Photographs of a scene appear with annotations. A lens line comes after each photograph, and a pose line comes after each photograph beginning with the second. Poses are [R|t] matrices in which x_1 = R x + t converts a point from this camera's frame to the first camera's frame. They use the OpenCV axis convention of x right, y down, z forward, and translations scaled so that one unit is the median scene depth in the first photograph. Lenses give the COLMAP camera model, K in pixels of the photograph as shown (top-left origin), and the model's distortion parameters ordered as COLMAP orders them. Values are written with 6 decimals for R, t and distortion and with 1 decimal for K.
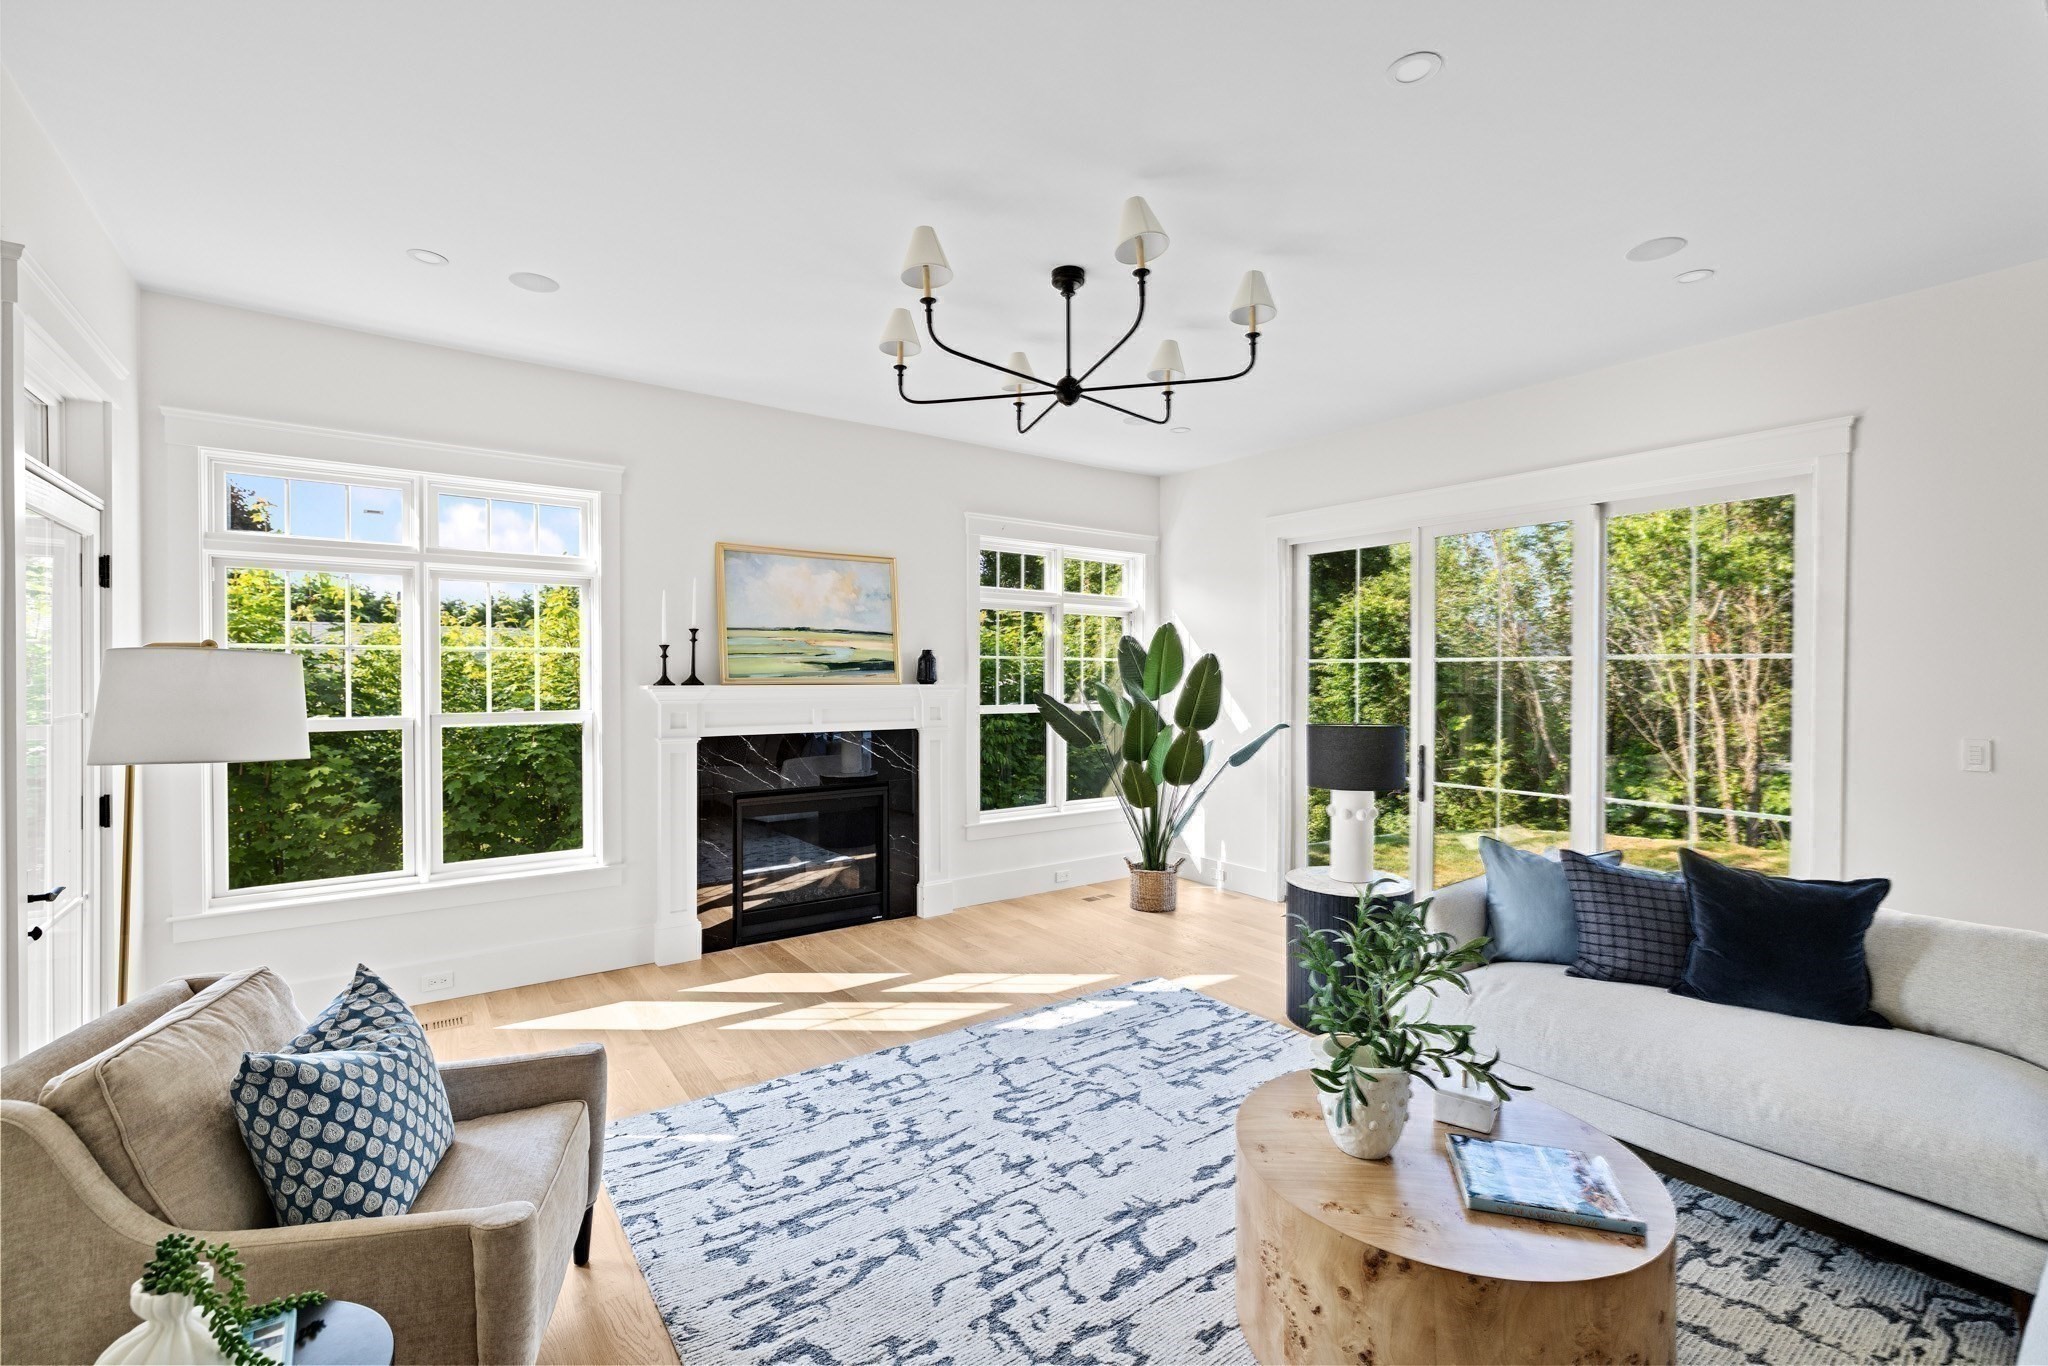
lens RADIAL K [[882.4, 0, 1023.2], [0, 882.4, 683.7], [0, 0, 1]] dist [0.000862, 0.000198]
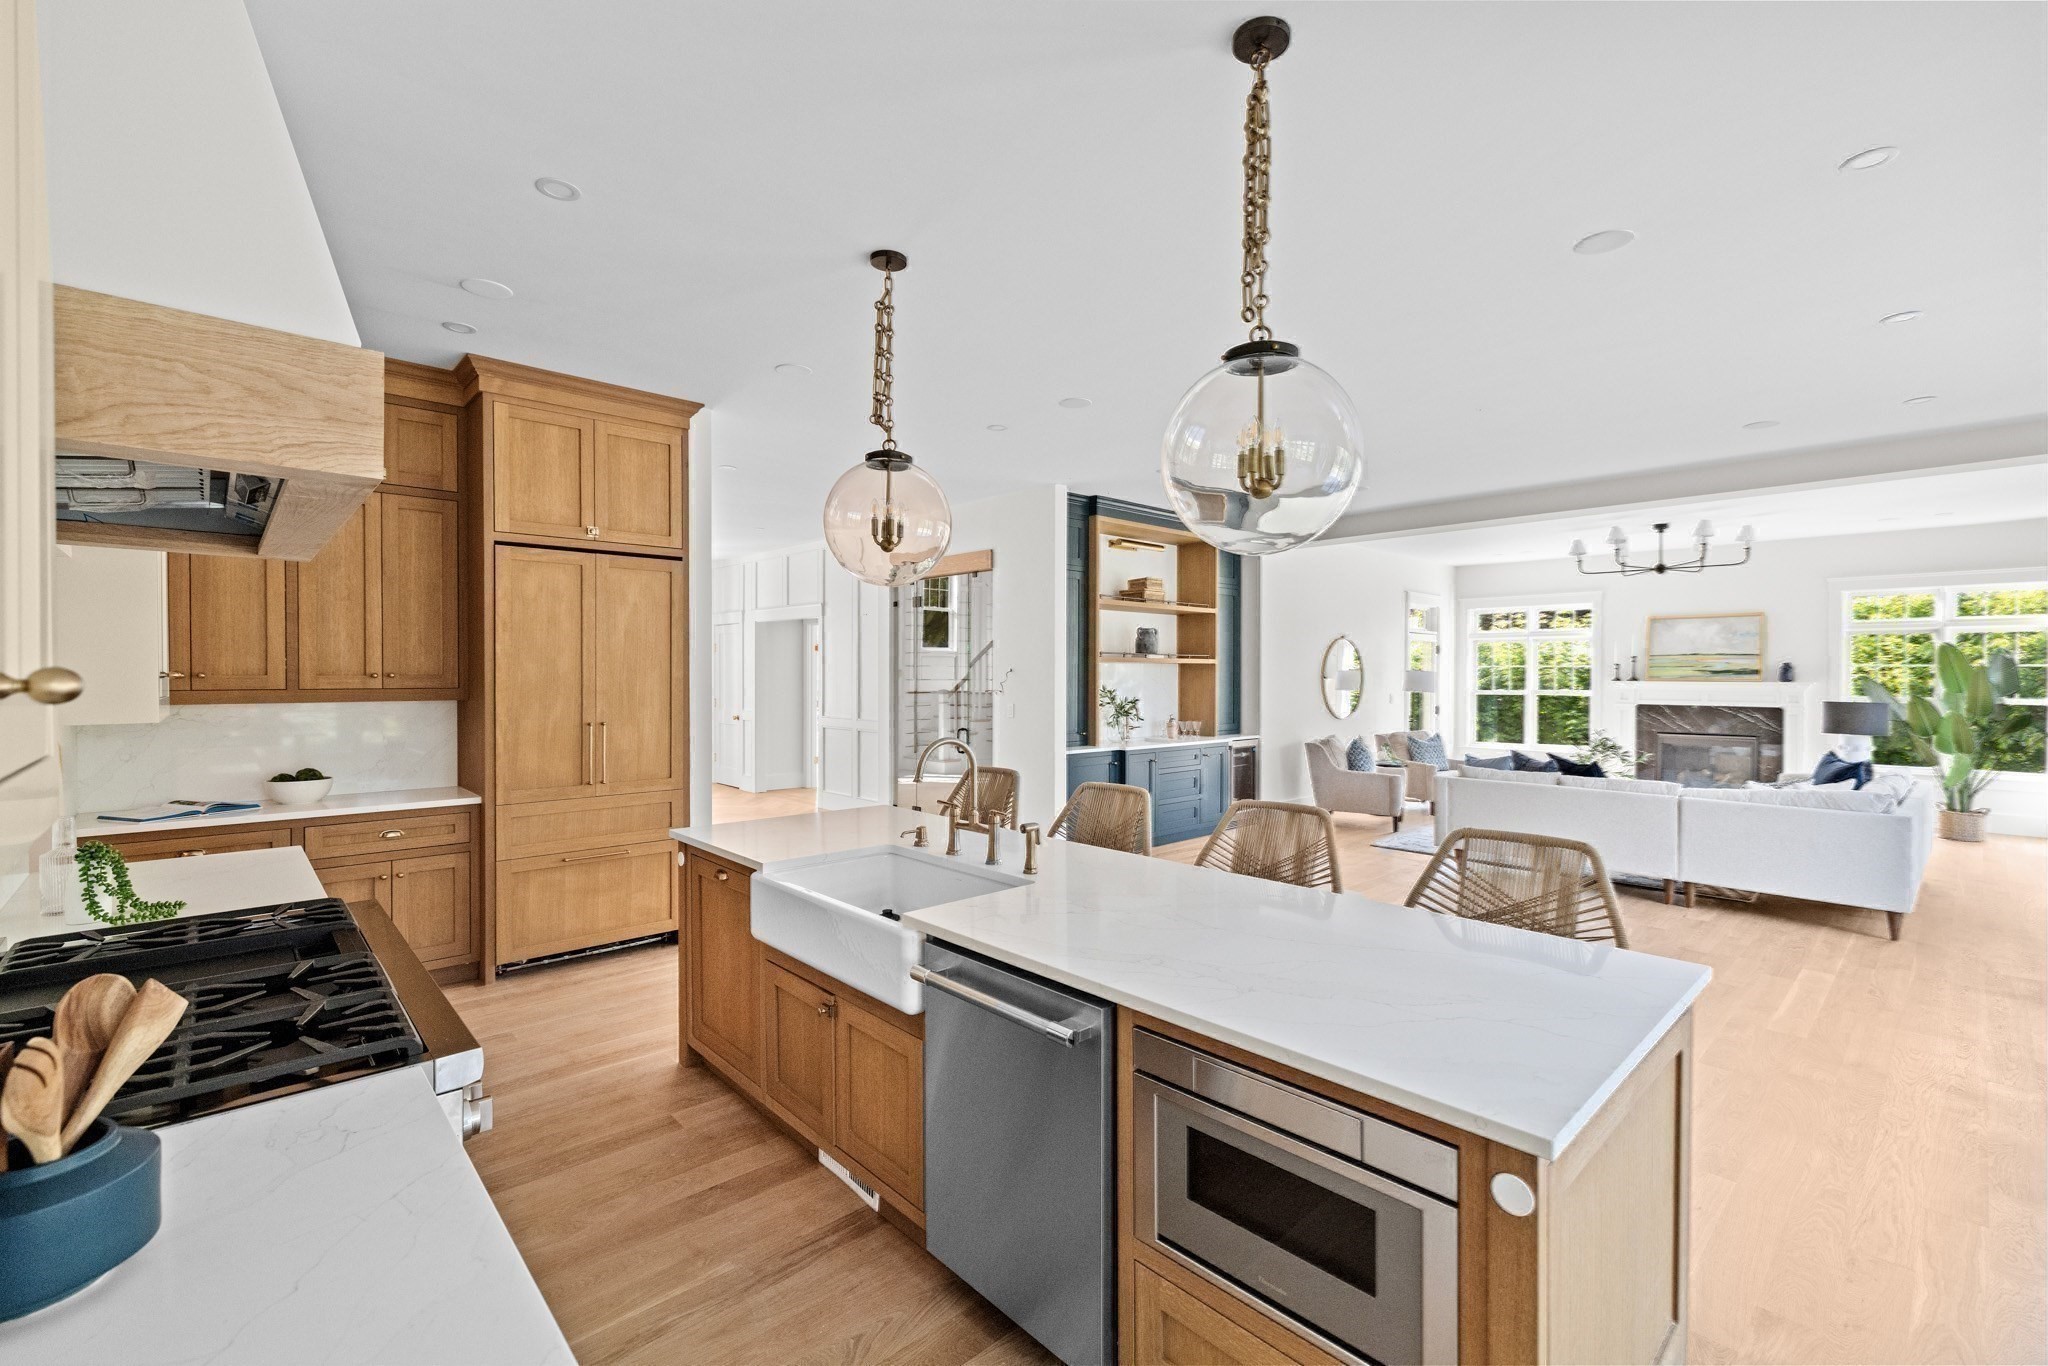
lens RADIAL K [[882.4, 0, 1023.6], [0, 882.4, 662.3], [0, 0, 1]] dist [0.000862, 0.000198]
pose [[0.116559, -0.016777, -0.993042, 1.786458], [-0.016757, 0.999682, -0.018856, 0.024465], [0.993042, 0.018839, 0.116241, -0.877491]]
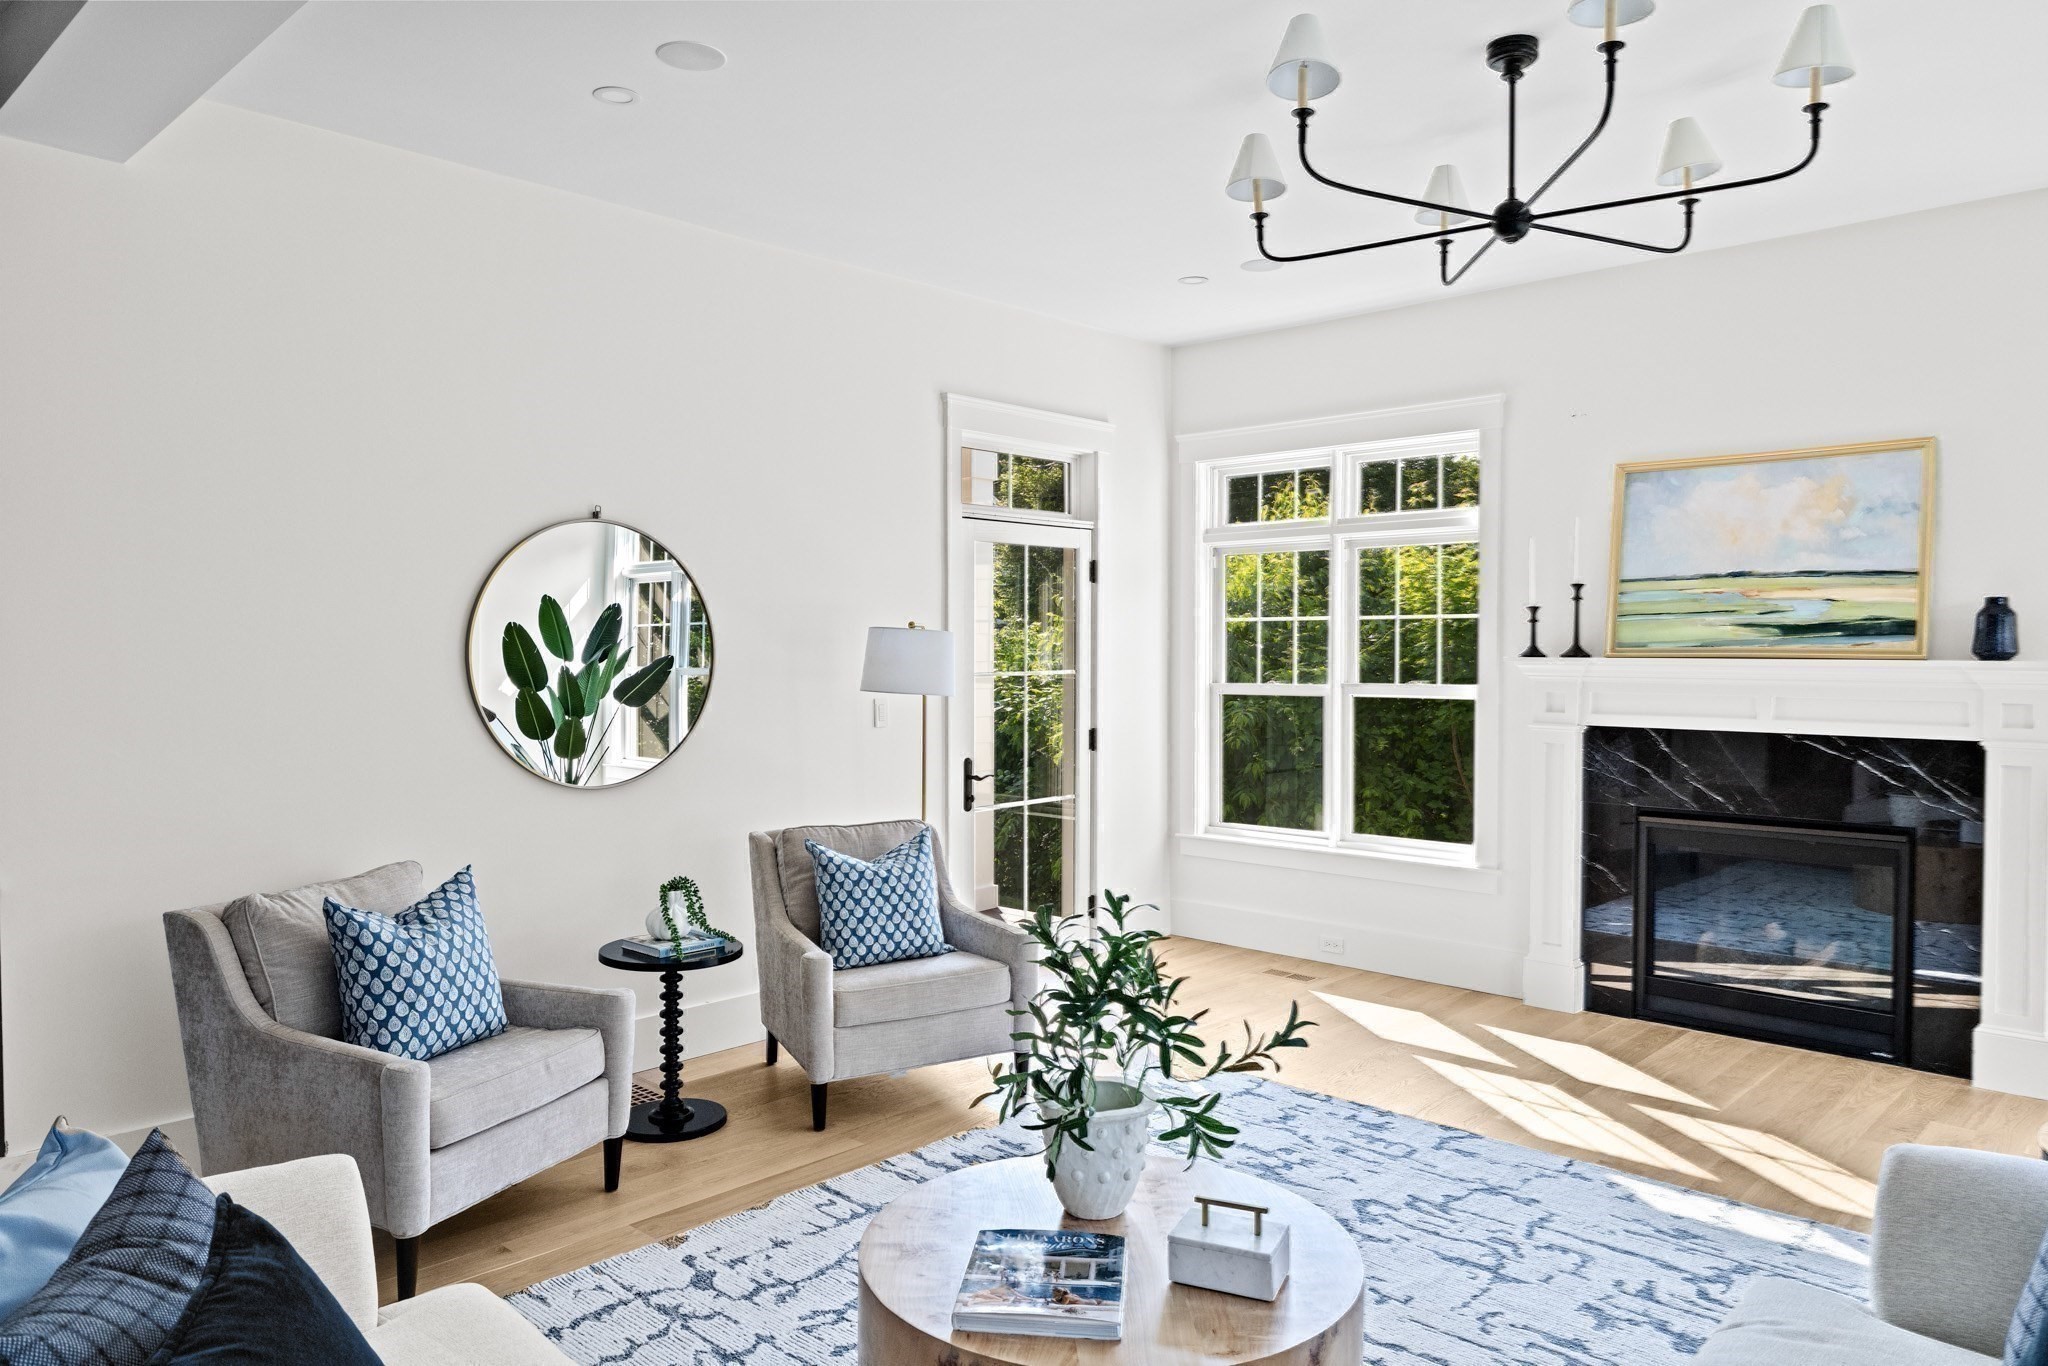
lens RADIAL K [[1391.8, 0, 1023.3], [0, 1391.8, 689.0], [0, 0, 1]] dist [-0.003448, -0.007808]
pose [[0.179557, 0.029564, -0.983303, 0.755868], [-0.009996, 0.999552, 0.028227, -0.000138], [0.983697, 0.004761, 0.179772, 0.318768]]
